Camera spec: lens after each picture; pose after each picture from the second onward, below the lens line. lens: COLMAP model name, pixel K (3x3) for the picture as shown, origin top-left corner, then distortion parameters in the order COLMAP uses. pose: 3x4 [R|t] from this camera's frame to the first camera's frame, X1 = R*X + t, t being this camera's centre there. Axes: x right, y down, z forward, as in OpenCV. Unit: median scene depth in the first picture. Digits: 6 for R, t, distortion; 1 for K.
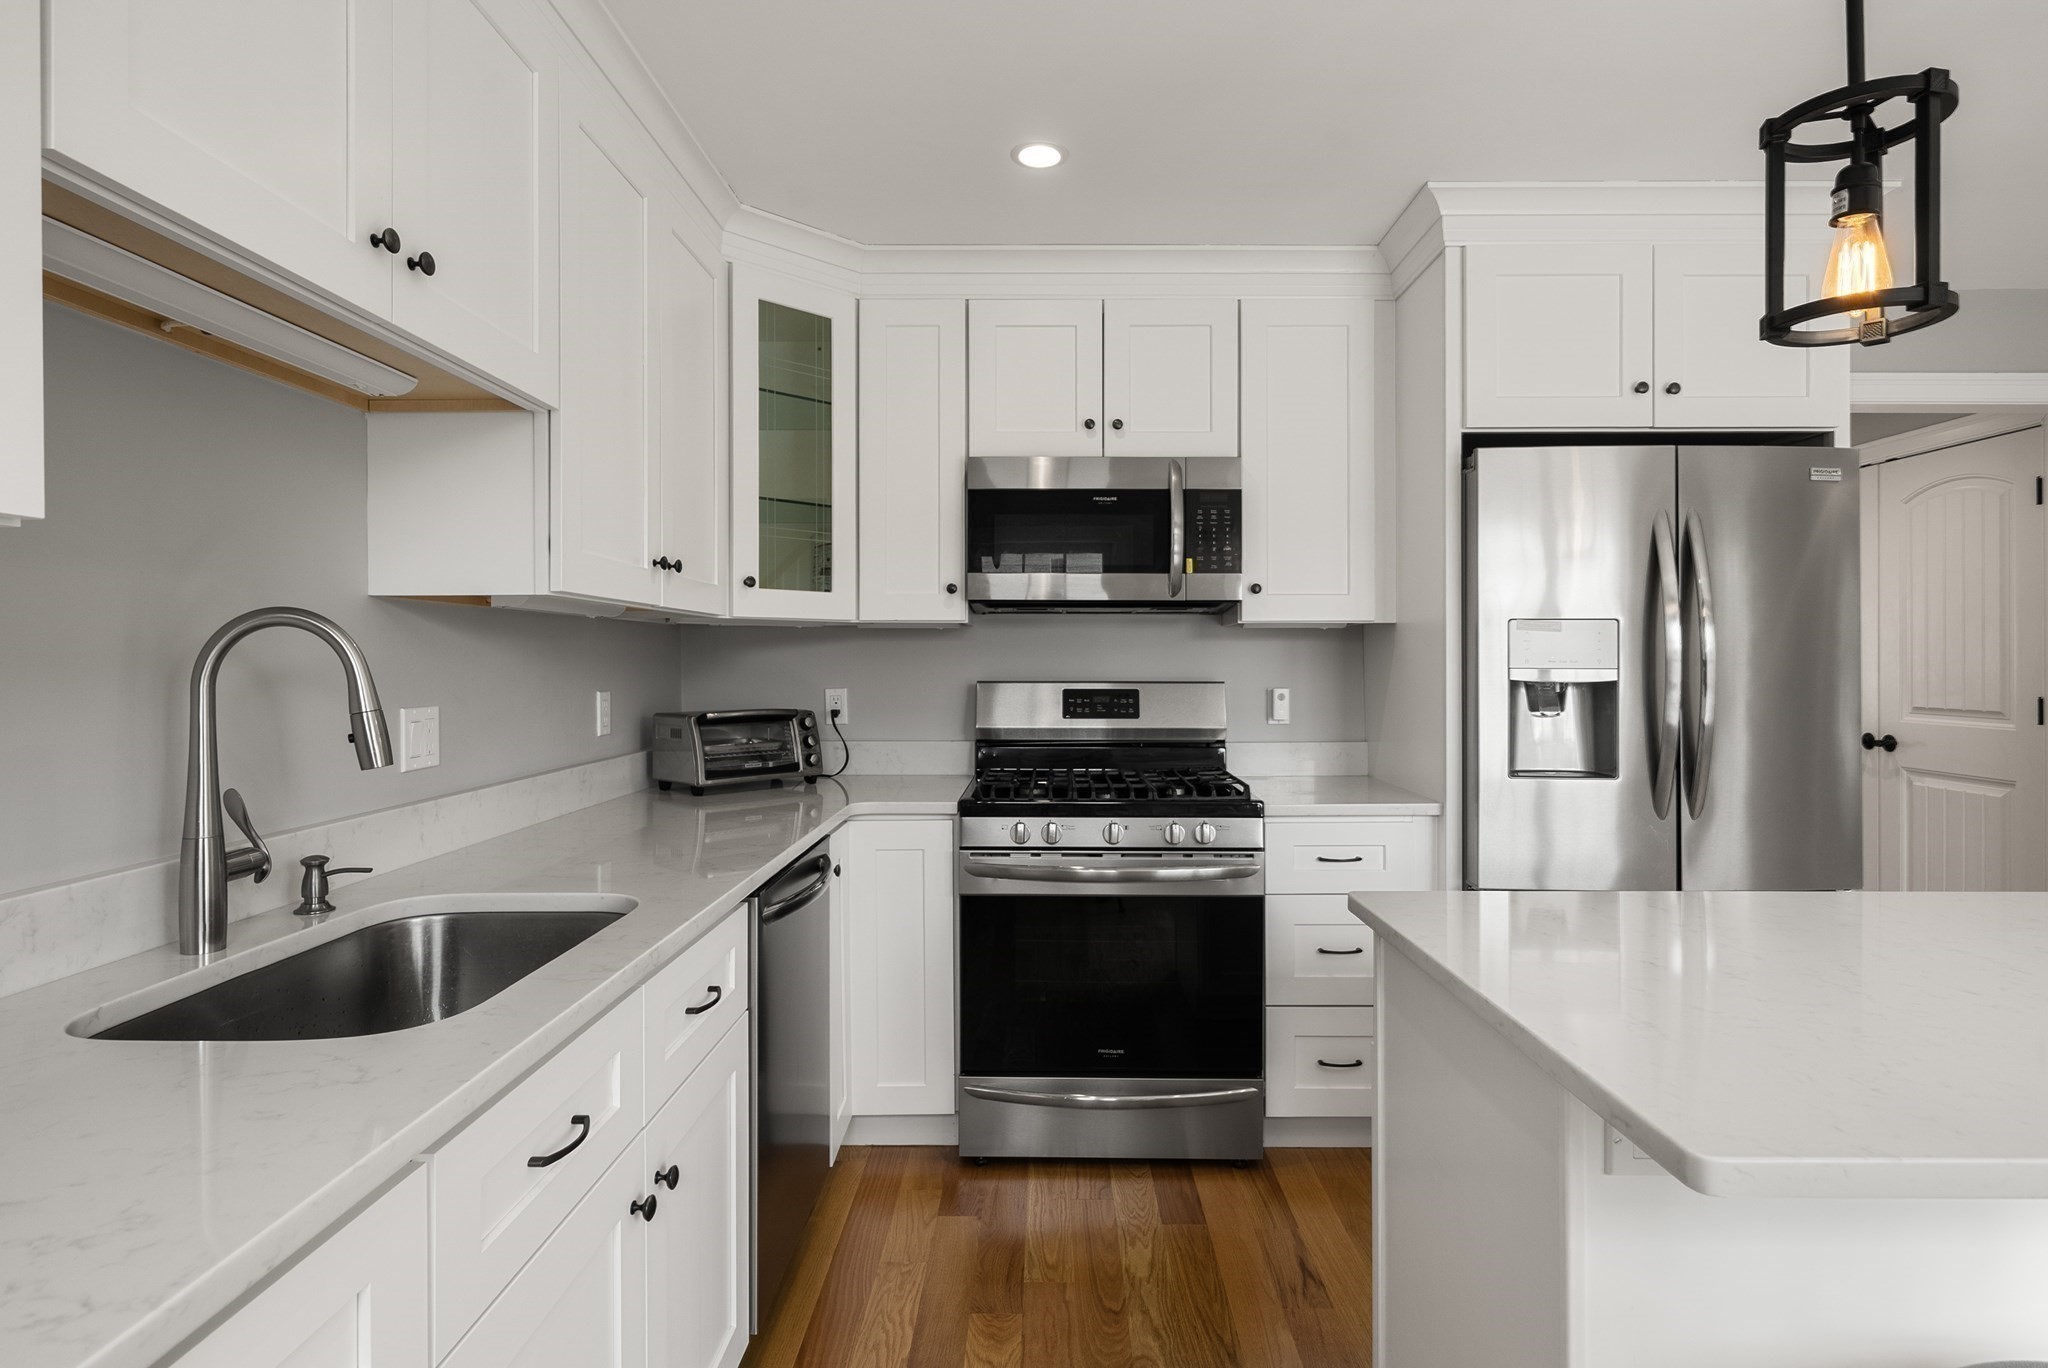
lens RADIAL K [[1053.8, 0, 1041.6], [0, 1053.8, 665.0], [0, 0, 1]] dist [-0.008742, 0.000530]
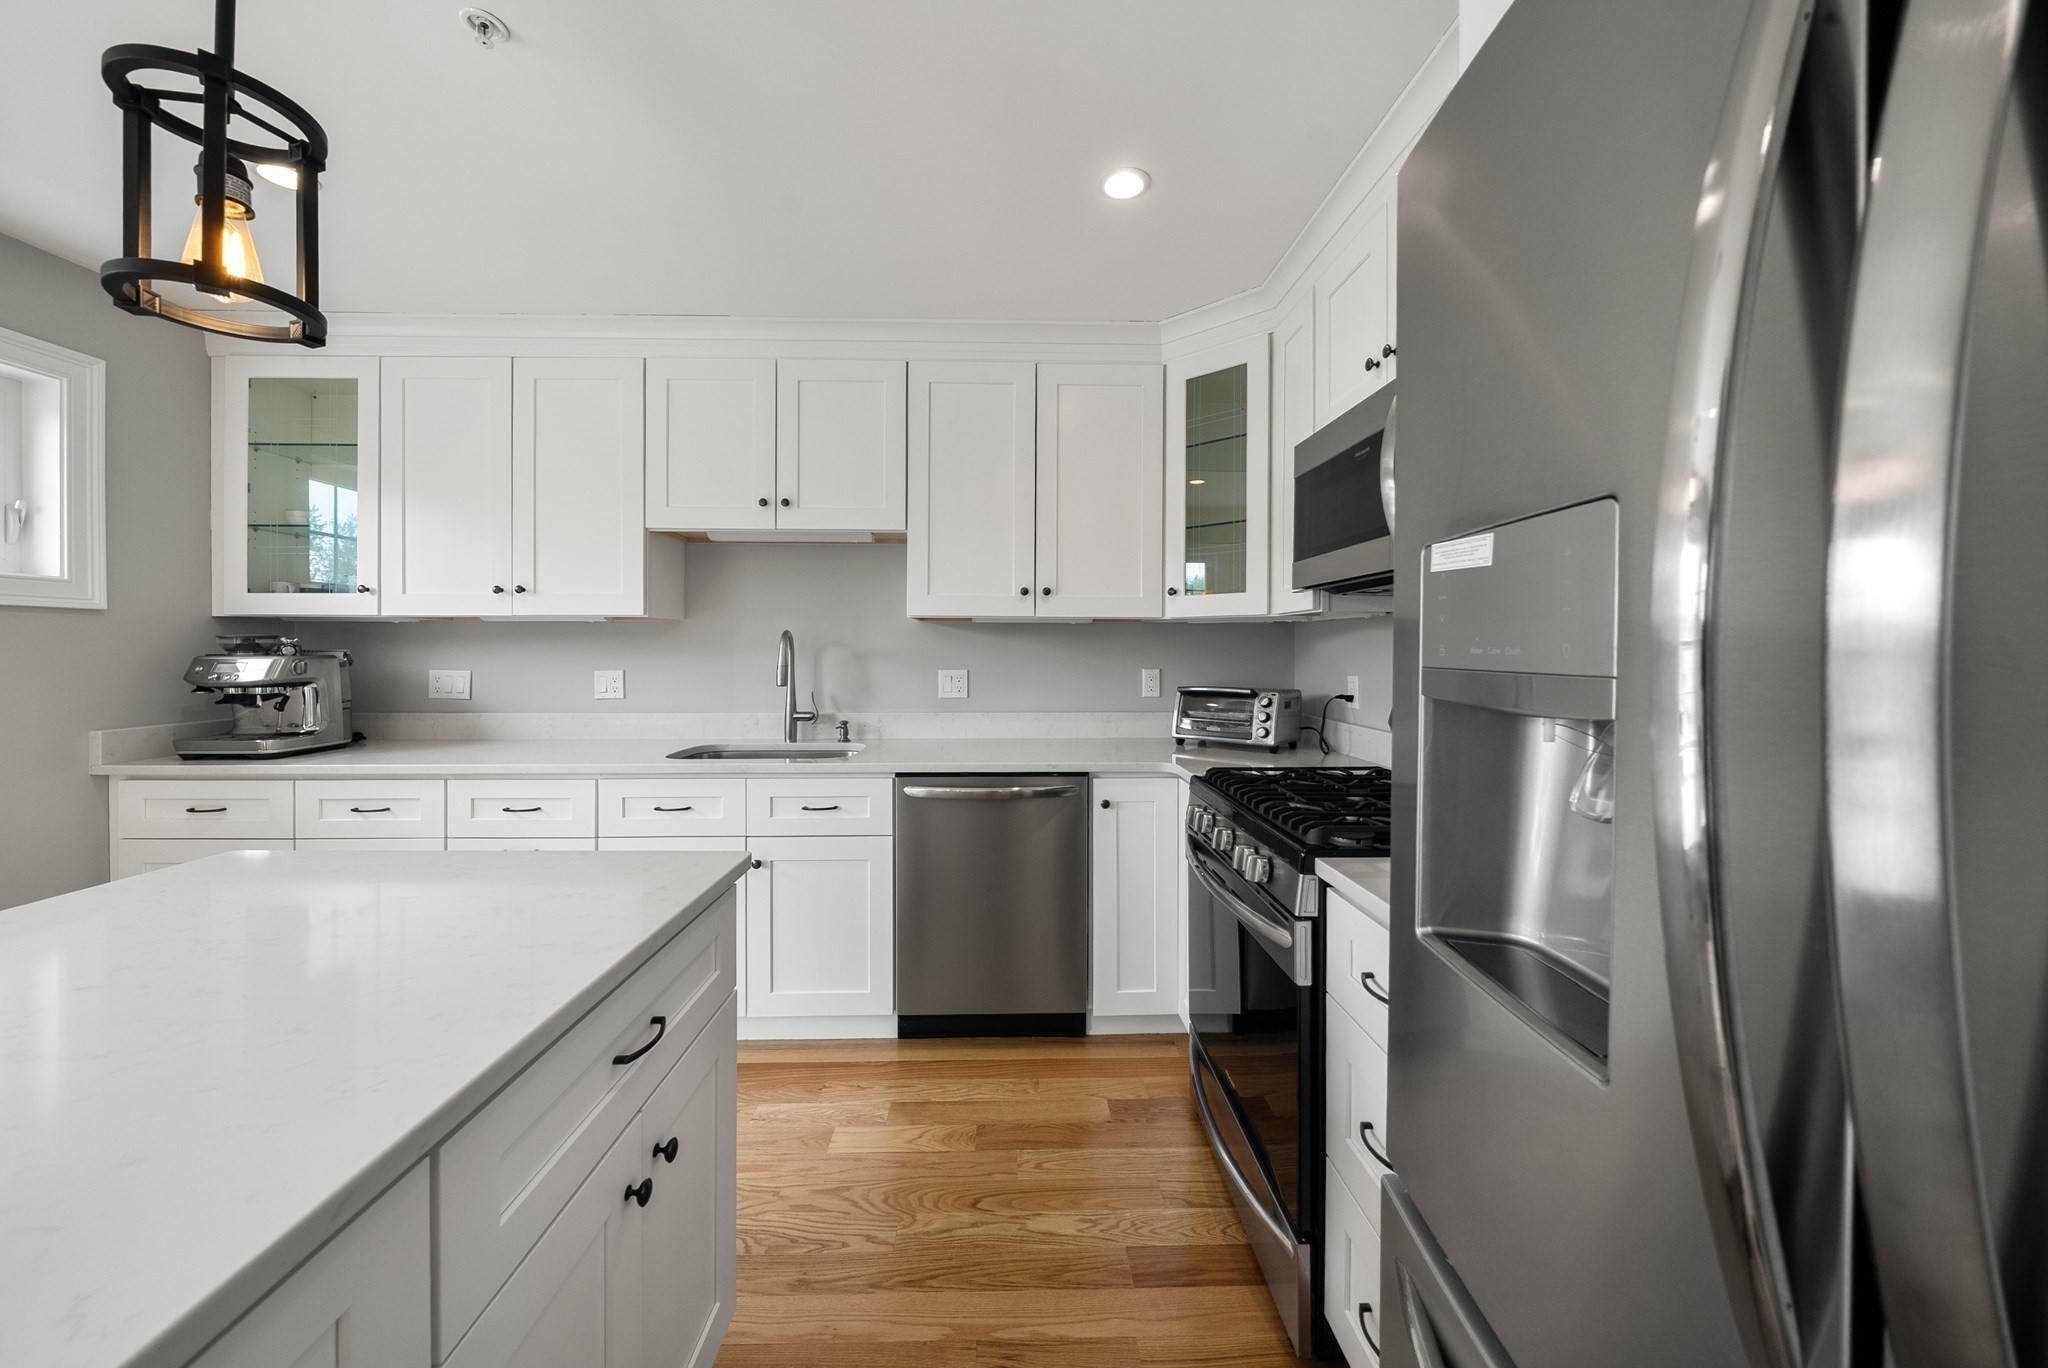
lens RADIAL K [[730.5, 0, 1017.3], [0, 730.5, 655.6], [0, 0, 1]] dist [-0.006853, 0.000043]
pose [[0.035820, 0.009657, -0.999312, 0.626464], [-0.007772, 0.999926, 0.009384, -0.002969], [0.999328, 0.007430, 0.035893, 0.723826]]
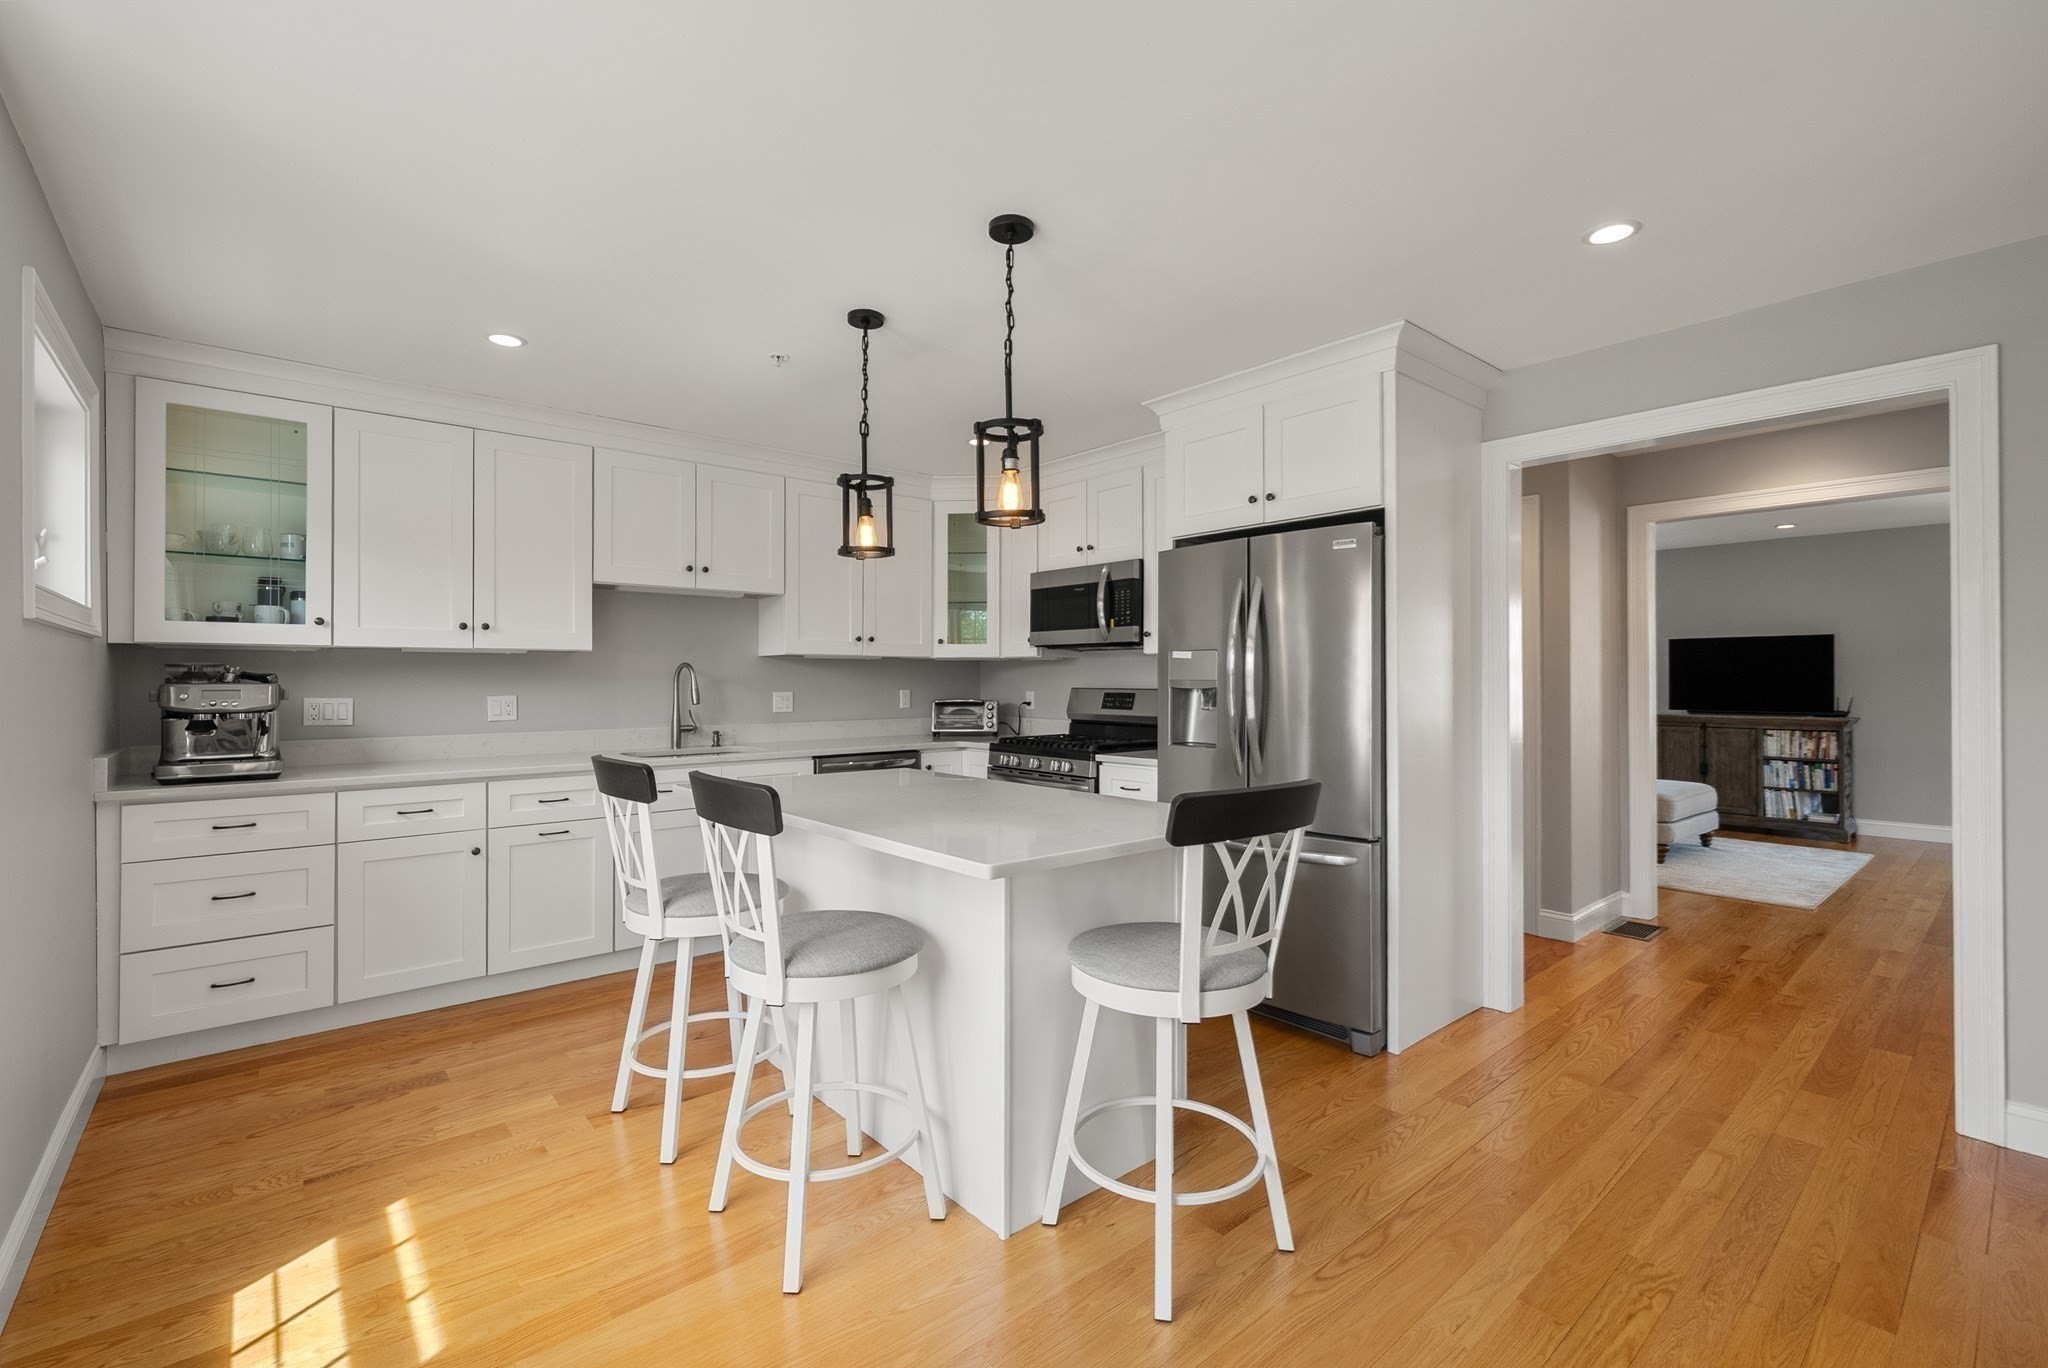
lens RADIAL K [[880.4, 0, 1018.7], [0, 880.4, 673.3], [0, 0, 1]] dist [-0.000710, 0.000042]
pose [[0.655225, -0.005087, -0.755417, 1.180153], [-0.003888, 0.999941, -0.010106, 0.006762], [0.755424, 0.009558, 0.655166, -0.096900]]
